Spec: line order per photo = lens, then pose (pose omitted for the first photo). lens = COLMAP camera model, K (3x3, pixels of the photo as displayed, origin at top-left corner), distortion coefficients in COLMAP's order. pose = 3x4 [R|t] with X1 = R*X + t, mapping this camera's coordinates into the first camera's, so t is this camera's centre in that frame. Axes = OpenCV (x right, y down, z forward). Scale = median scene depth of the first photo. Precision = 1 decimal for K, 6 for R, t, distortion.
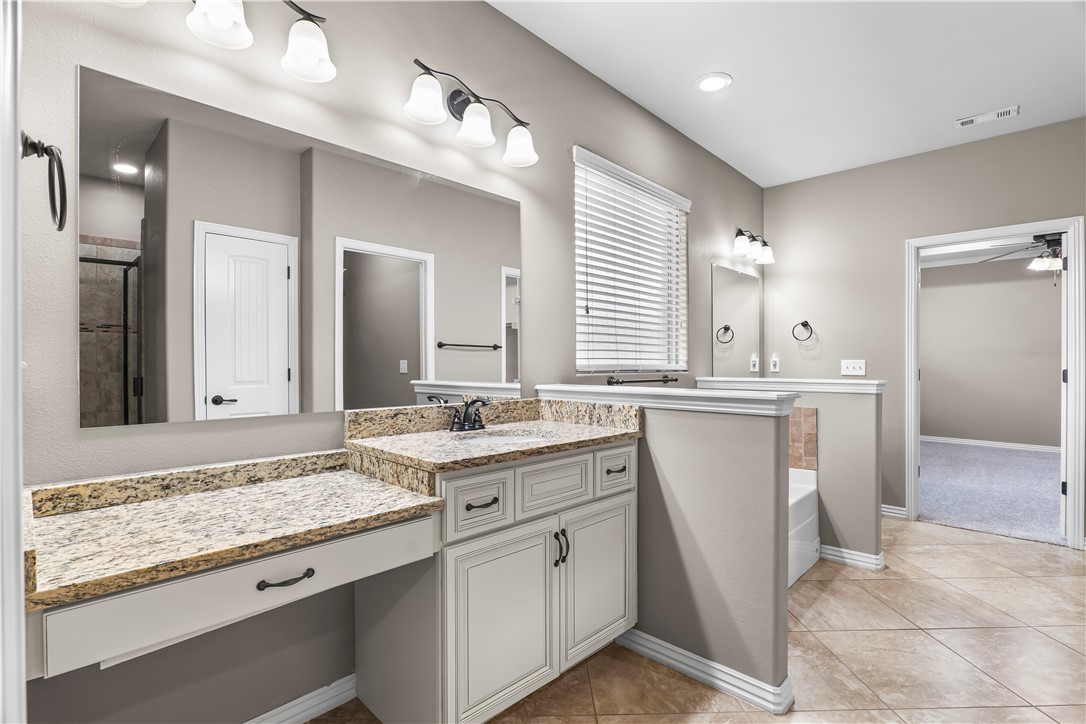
lens RADIAL K [[508.6, 0, 540.1], [0, 508.6, 364.4], [0, 0, 1]] dist [-0.014133, 0.001096]
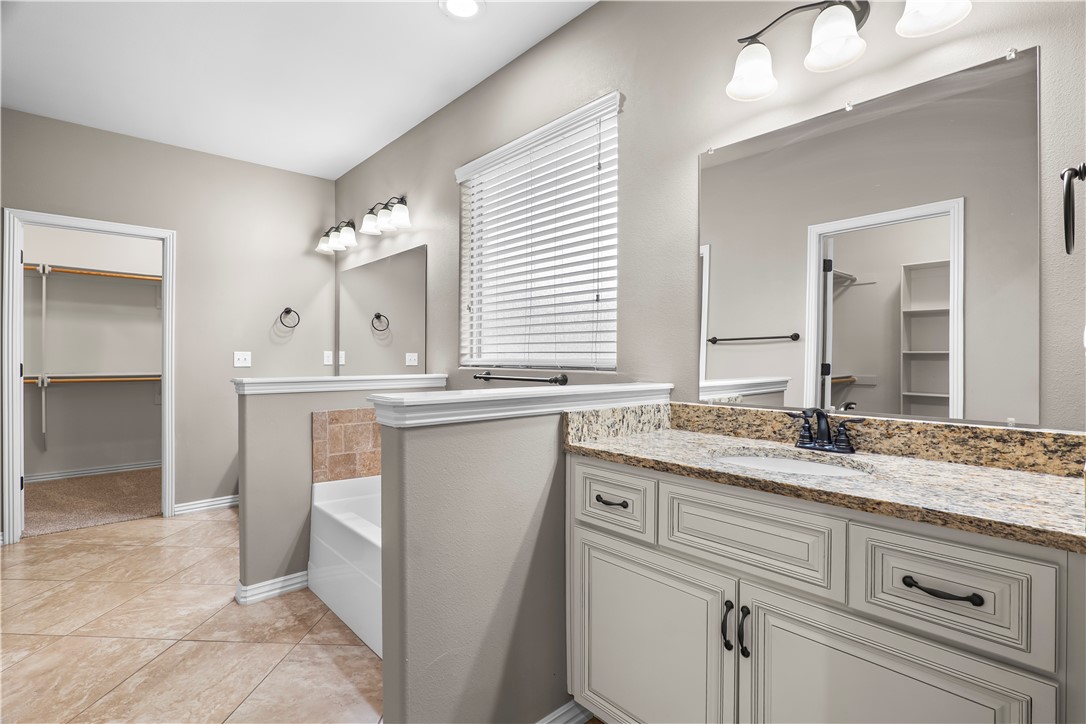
lens RADIAL K [[508.6, 0, 540.1], [0, 508.6, 364.4], [0, 0, 1]] dist [-0.014133, 0.001096]
pose [[-0.073898, 0.000879, -0.997265, 1.093174], [-0.005554, 0.999984, 0.001293, 0.008278], [0.997250, 0.005634, -0.073892, 1.157365]]
